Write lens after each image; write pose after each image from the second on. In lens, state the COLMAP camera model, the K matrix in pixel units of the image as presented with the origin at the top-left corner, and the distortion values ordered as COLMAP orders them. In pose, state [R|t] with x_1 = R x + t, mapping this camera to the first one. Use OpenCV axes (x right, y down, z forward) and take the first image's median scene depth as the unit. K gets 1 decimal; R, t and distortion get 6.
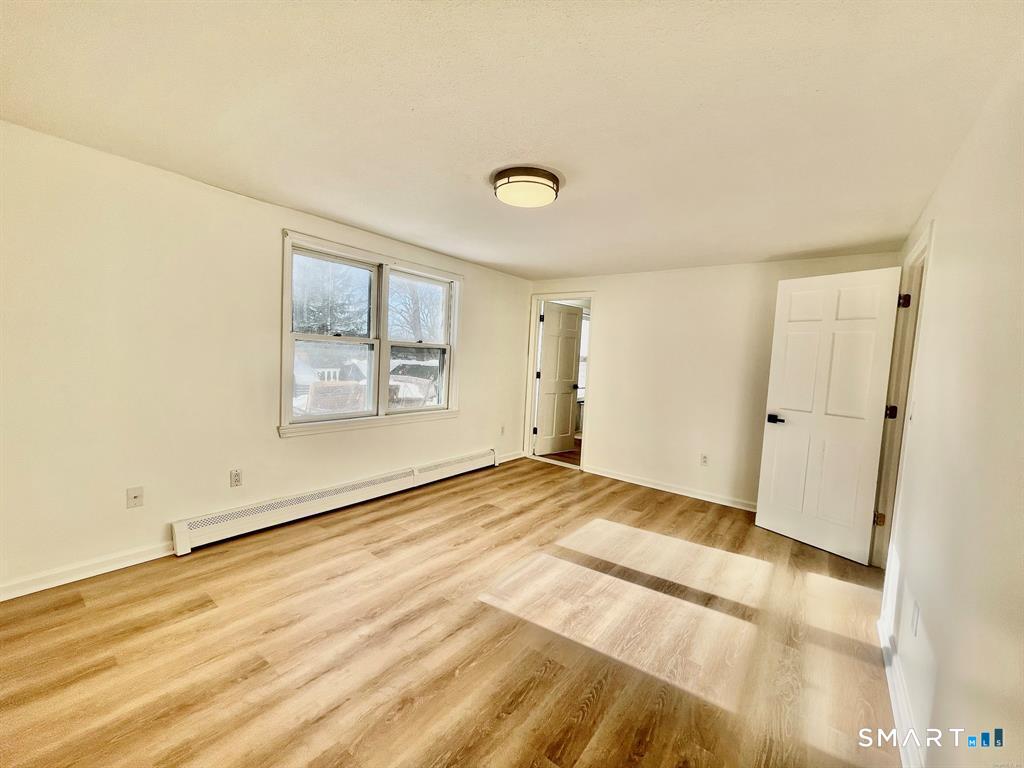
lens RADIAL K [[410.7, 0, 511.8], [0, 410.7, 384.6], [0, 0, 1]] dist [-0.001038, -0.001941]
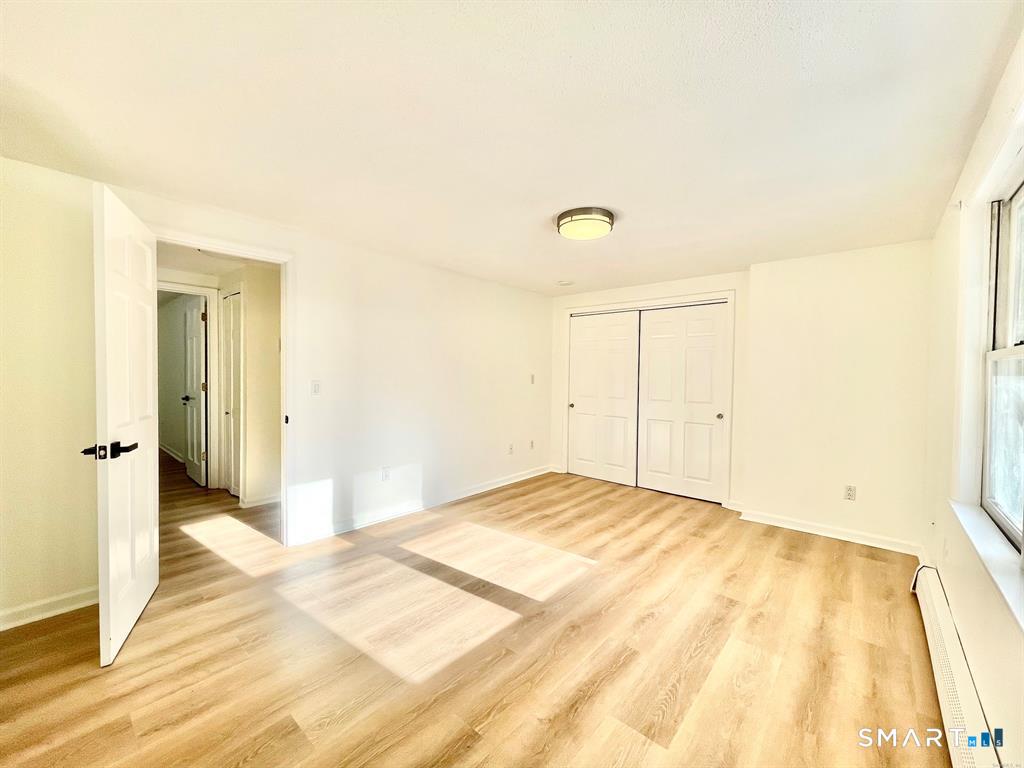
lens RADIAL K [[410.7, 0, 513.6], [0, 410.7, 380.5], [0, 0, 1]] dist [-0.001038, -0.001941]
pose [[-0.995943, -0.069265, 0.057442, 0.131611], [-0.063797, 0.993704, 0.092095, -0.121572], [-0.063460, 0.088056, -0.994092, 2.077188]]
